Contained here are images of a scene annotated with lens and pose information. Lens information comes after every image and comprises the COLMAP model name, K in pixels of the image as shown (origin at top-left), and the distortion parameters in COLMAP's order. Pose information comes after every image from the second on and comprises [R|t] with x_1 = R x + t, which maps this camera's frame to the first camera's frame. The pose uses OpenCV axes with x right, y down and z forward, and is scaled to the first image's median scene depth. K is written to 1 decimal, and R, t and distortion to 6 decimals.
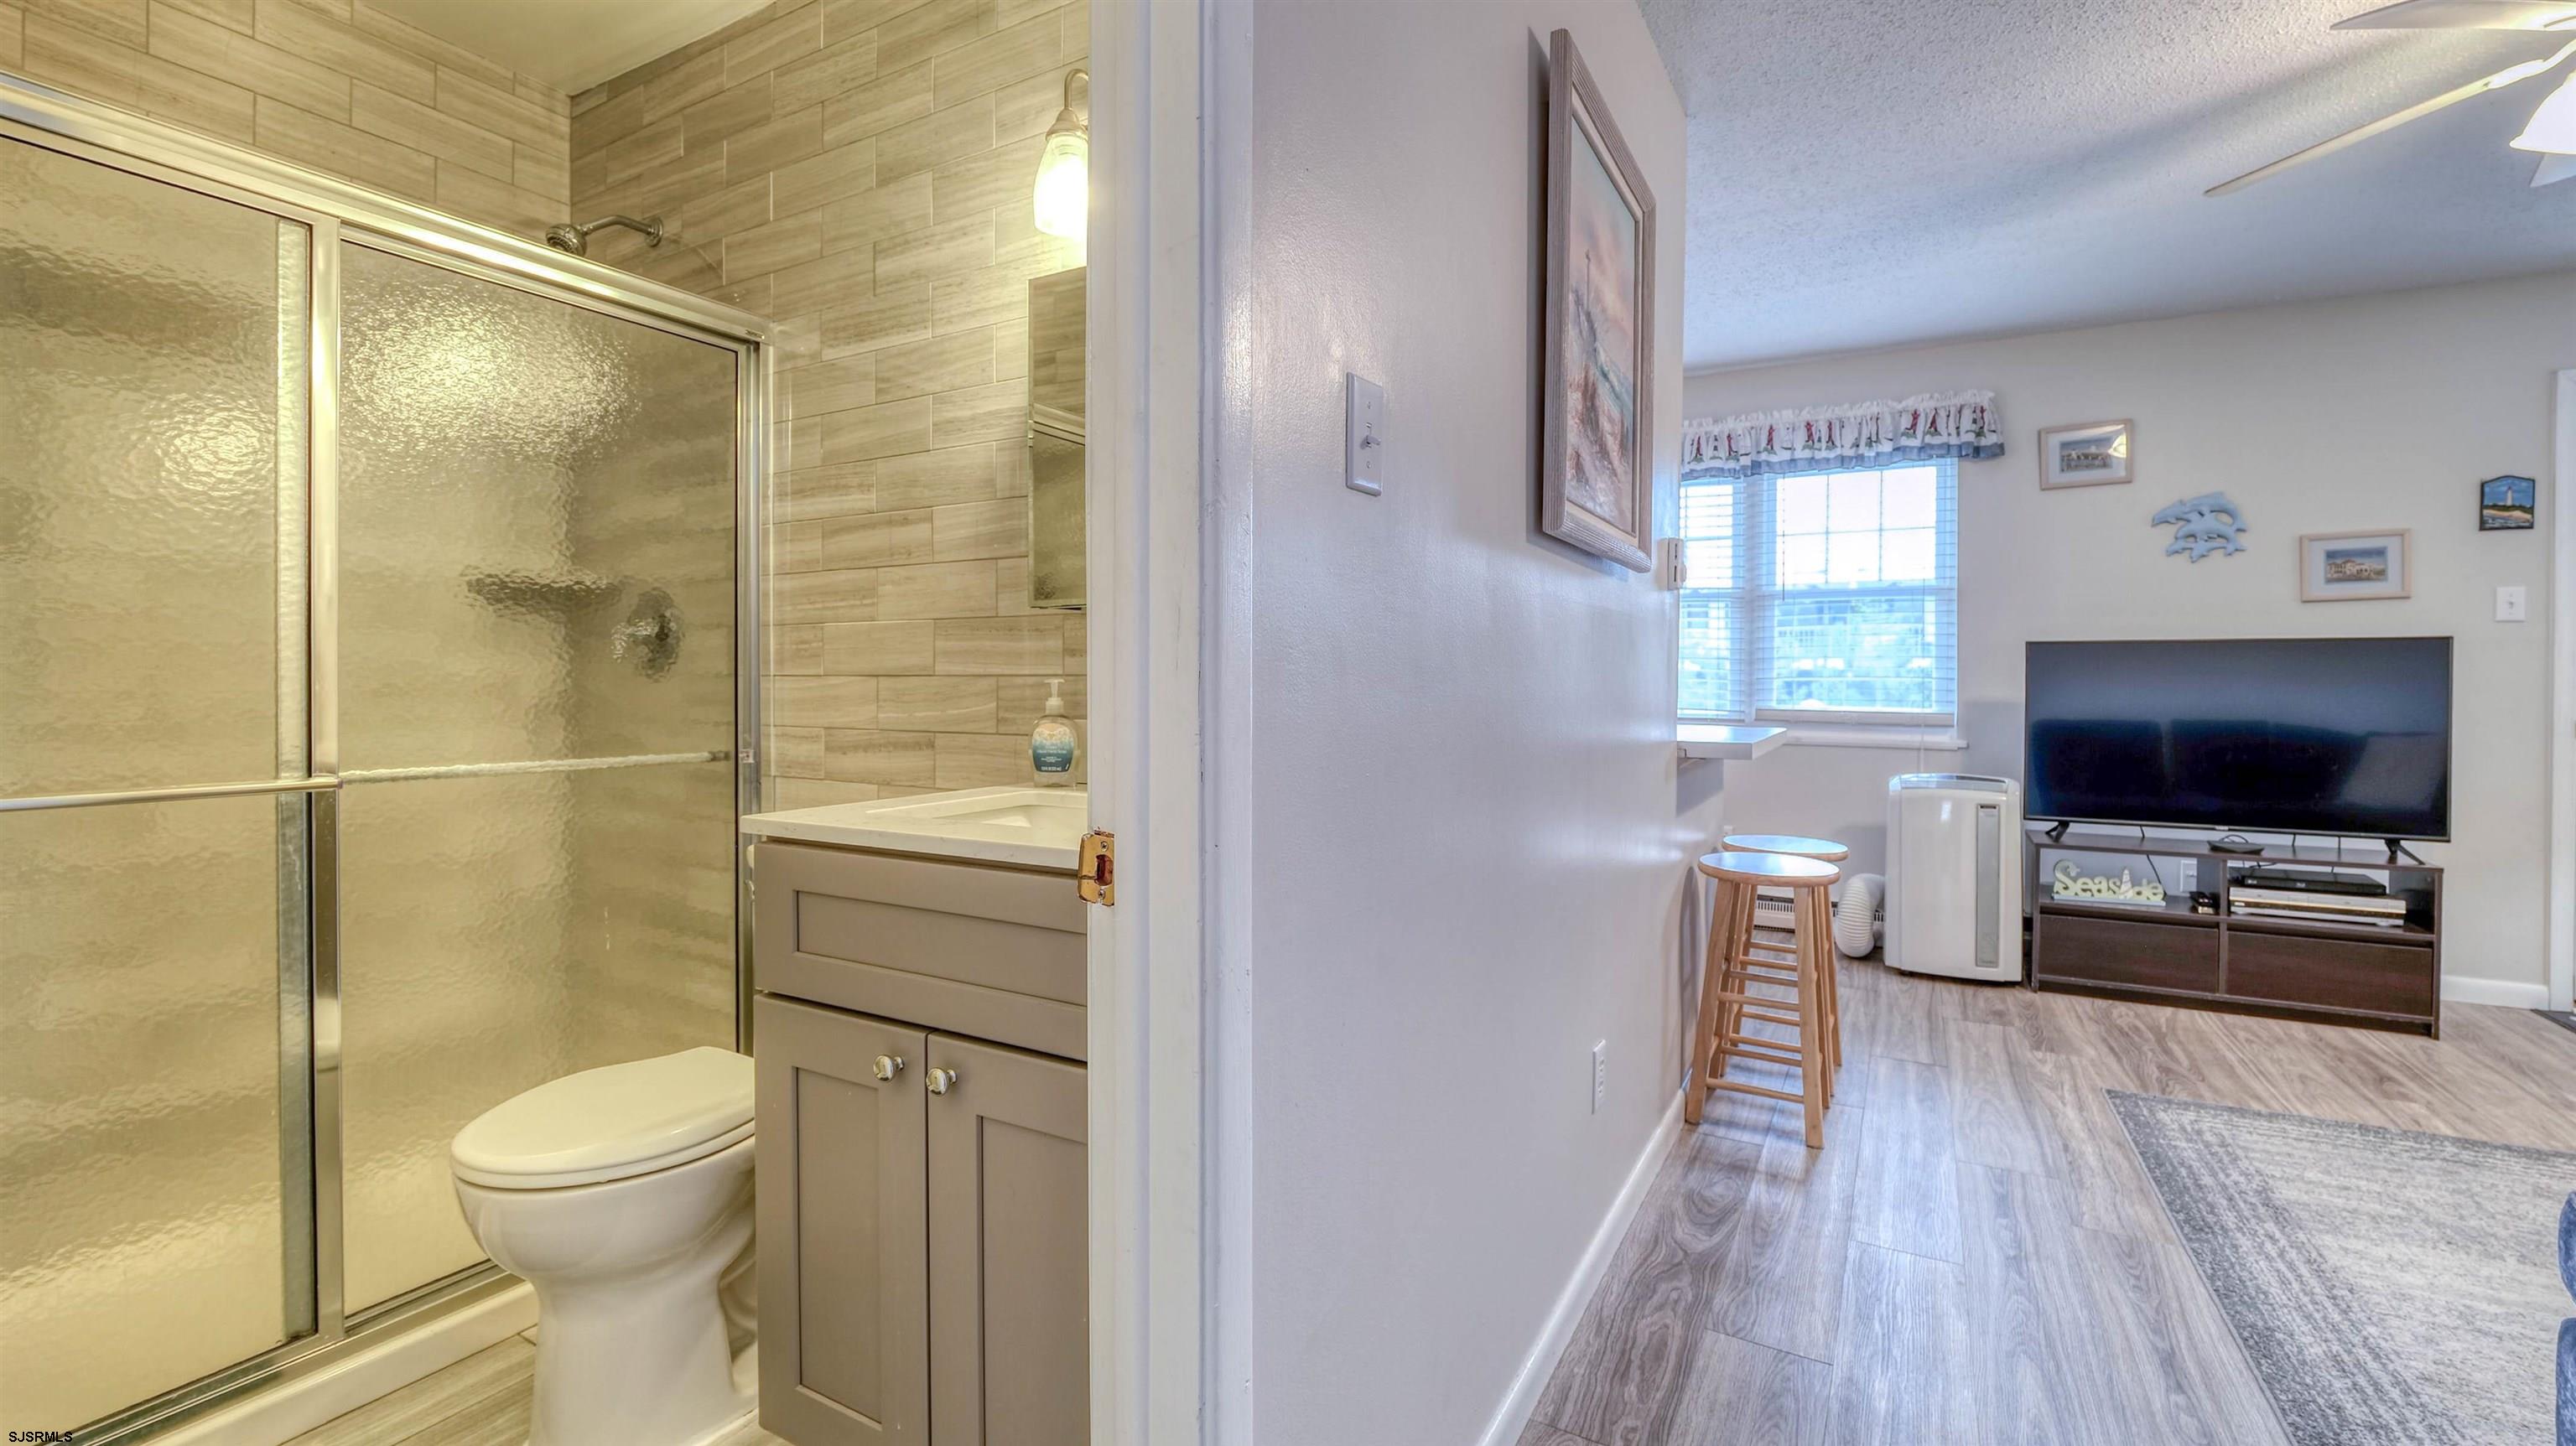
lens RADIAL K [[1060.4, 0, 1295.3], [0, 1060.4, 701.5], [0, 0, 1]] dist [-0.013443, 0.001287]
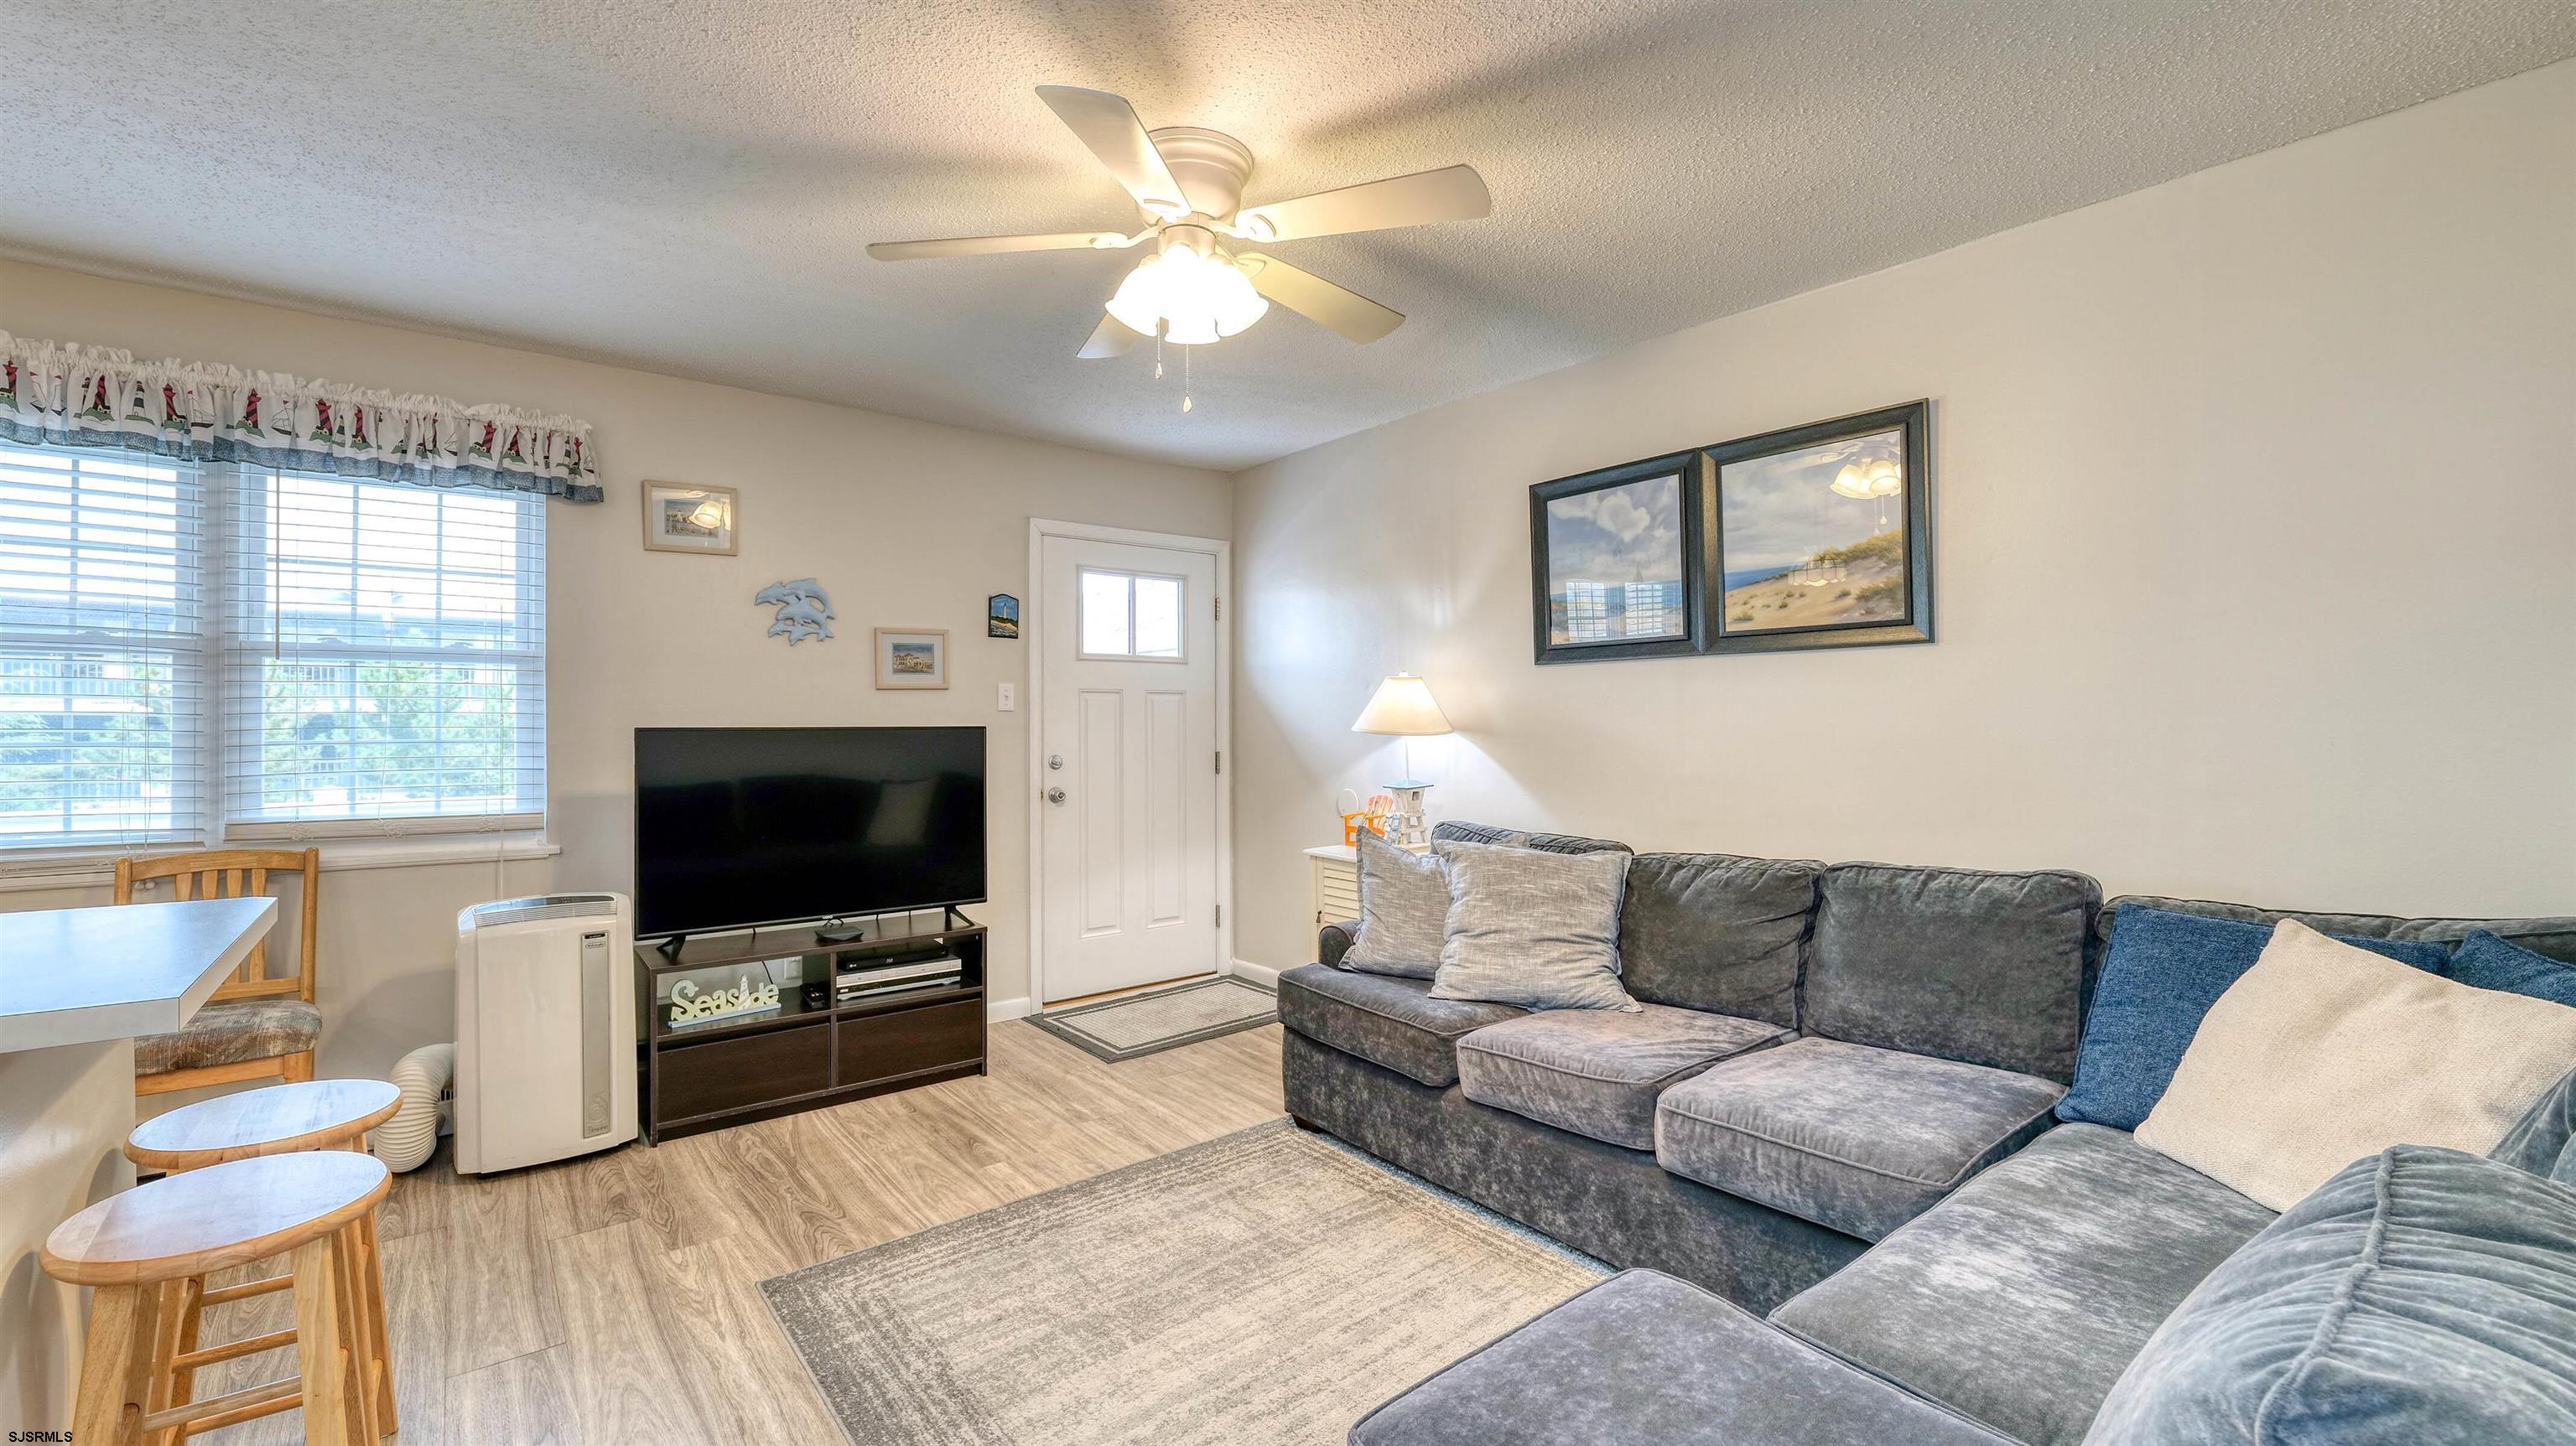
lens RADIAL K [[1060.4, 0, 1276.3], [0, 1060.4, 712.5], [0, 0, 1]] dist [-0.013443, 0.001287]
pose [[0.374861, 0.006148, 0.927061, 0.108135], [0.024477, 0.999564, -0.016527, -0.044157], [-0.926758, 0.028887, 0.374547, 0.216971]]
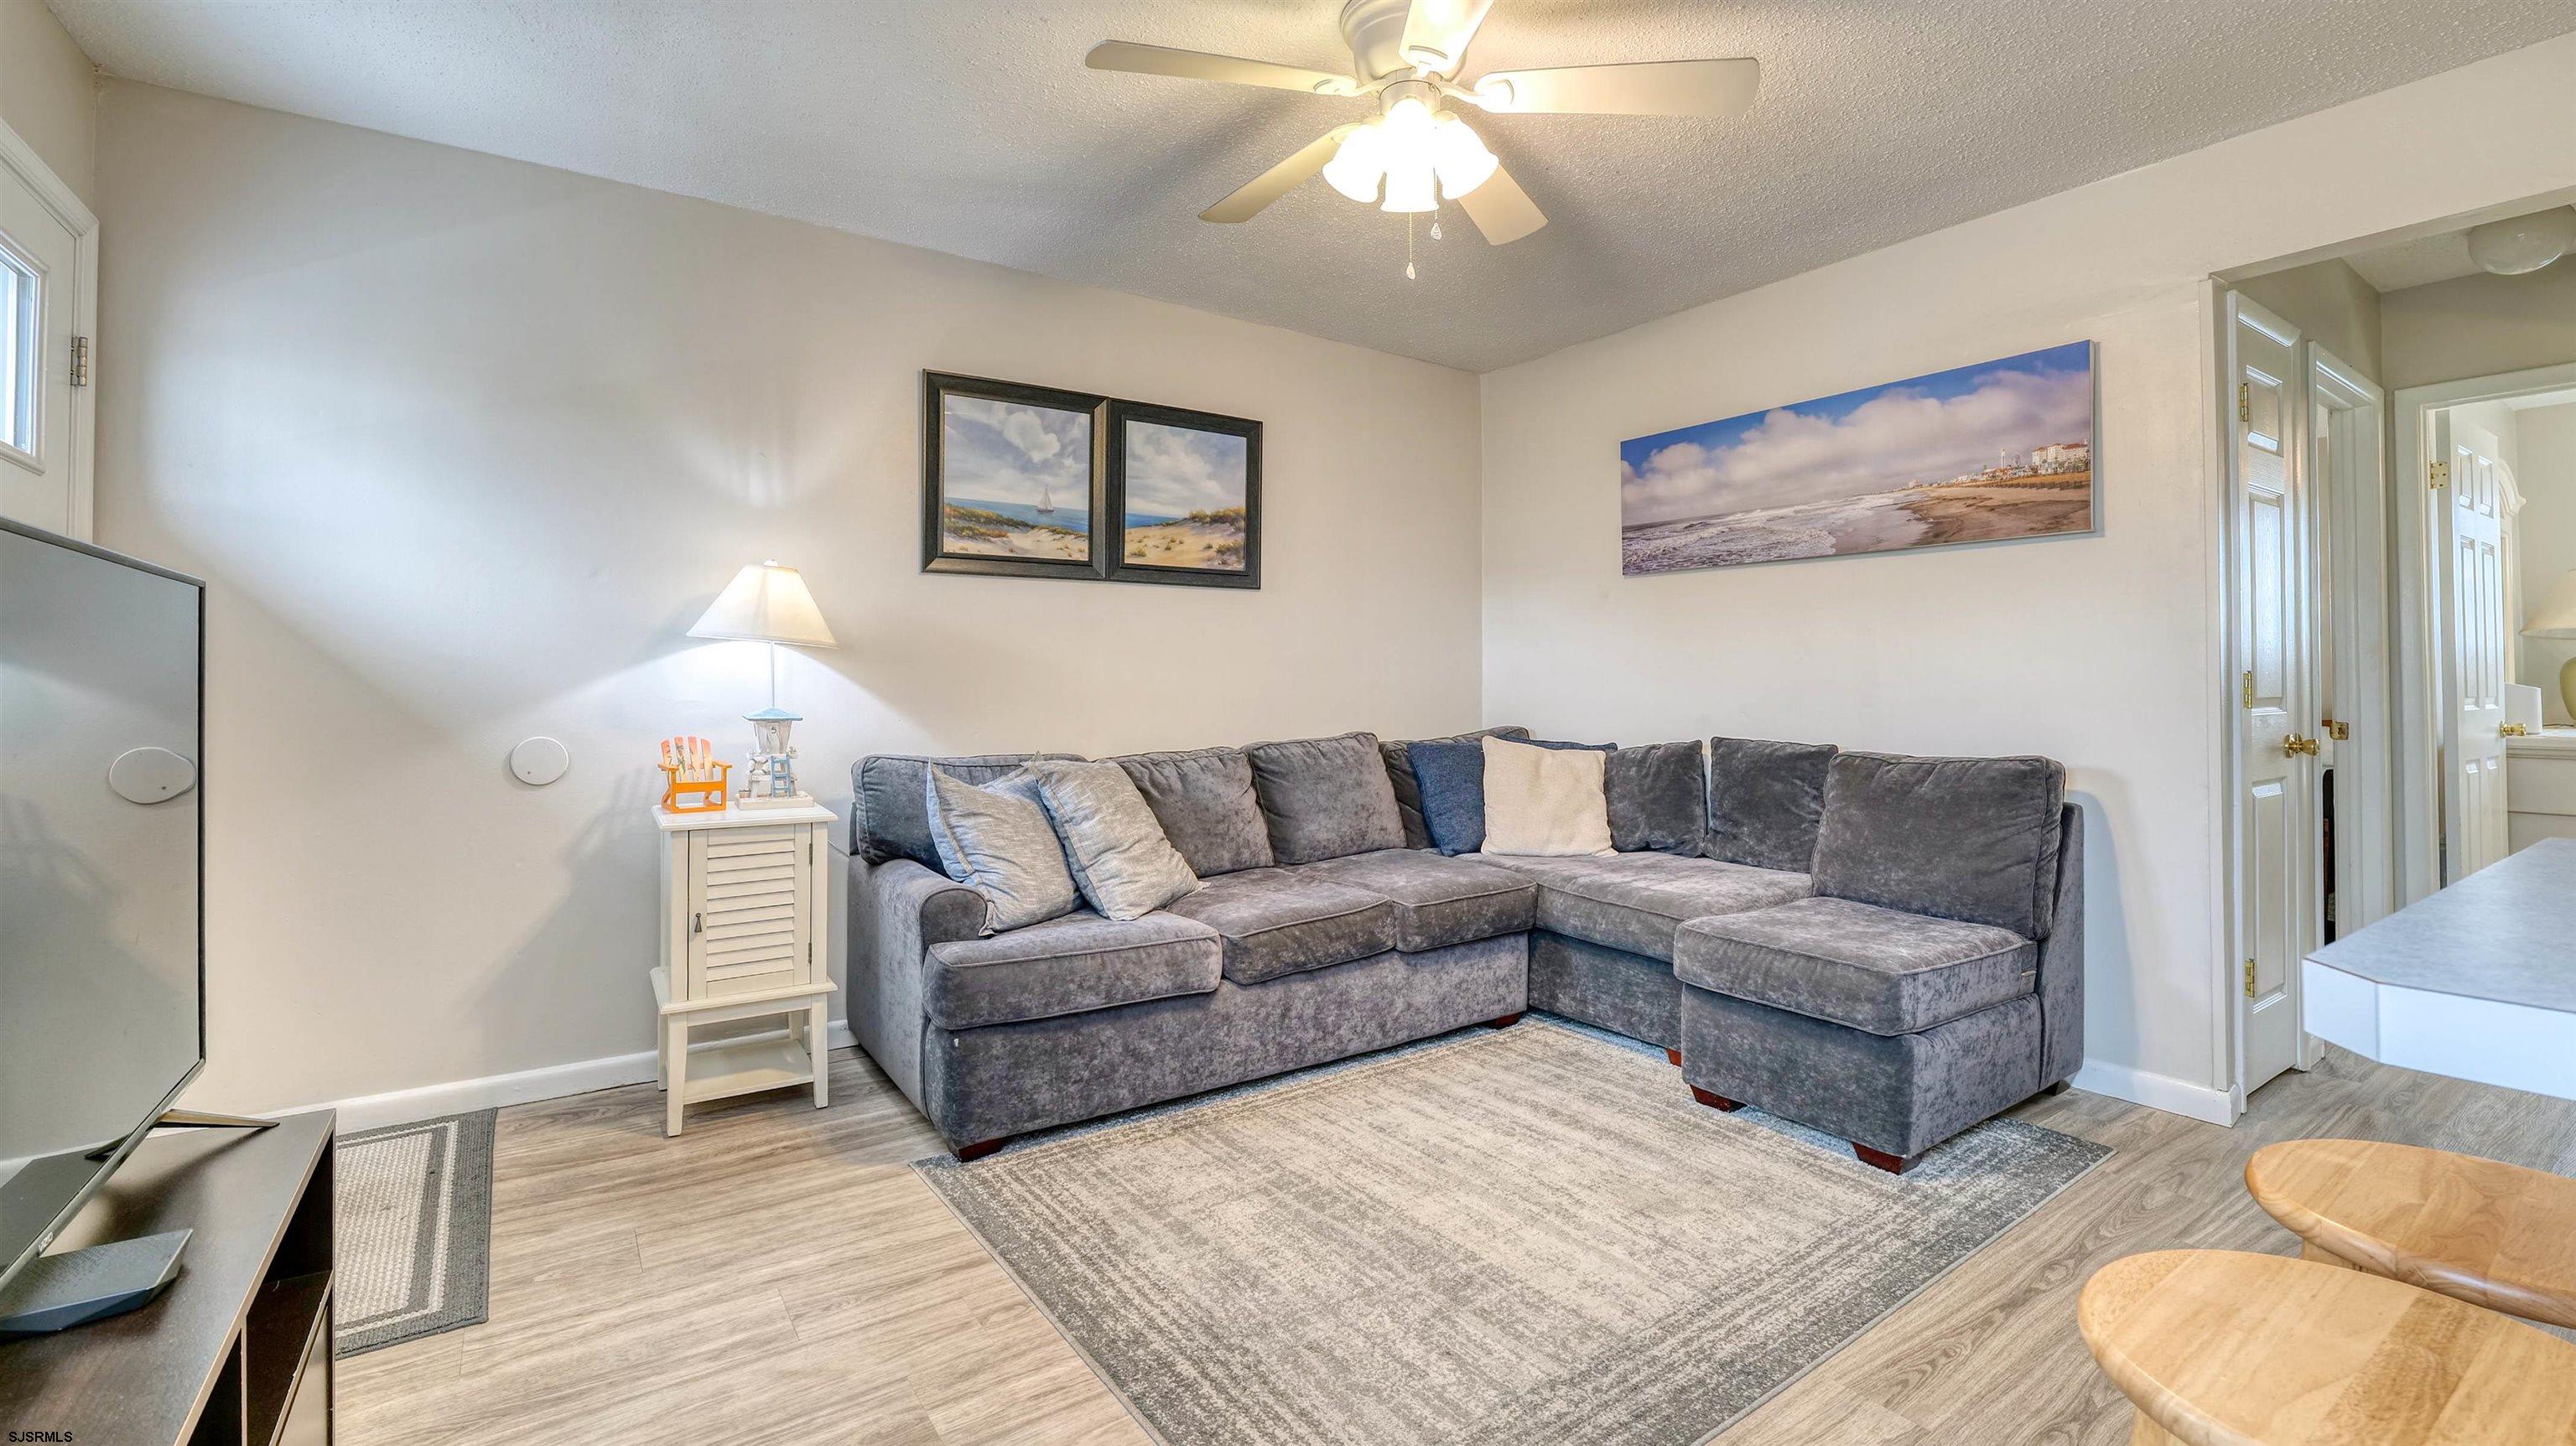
lens RADIAL K [[1103.3, 0, 1270.4], [0, 1103.3, 664.6], [0, 0, 1]] dist [-0.004897, -0.000379]
pose [[-0.901012, 0.008380, 0.433713, 0.447471], [0.011332, 0.999927, 0.004222, -0.023397], [-0.433646, 0.008719, -0.901041, 1.030163]]
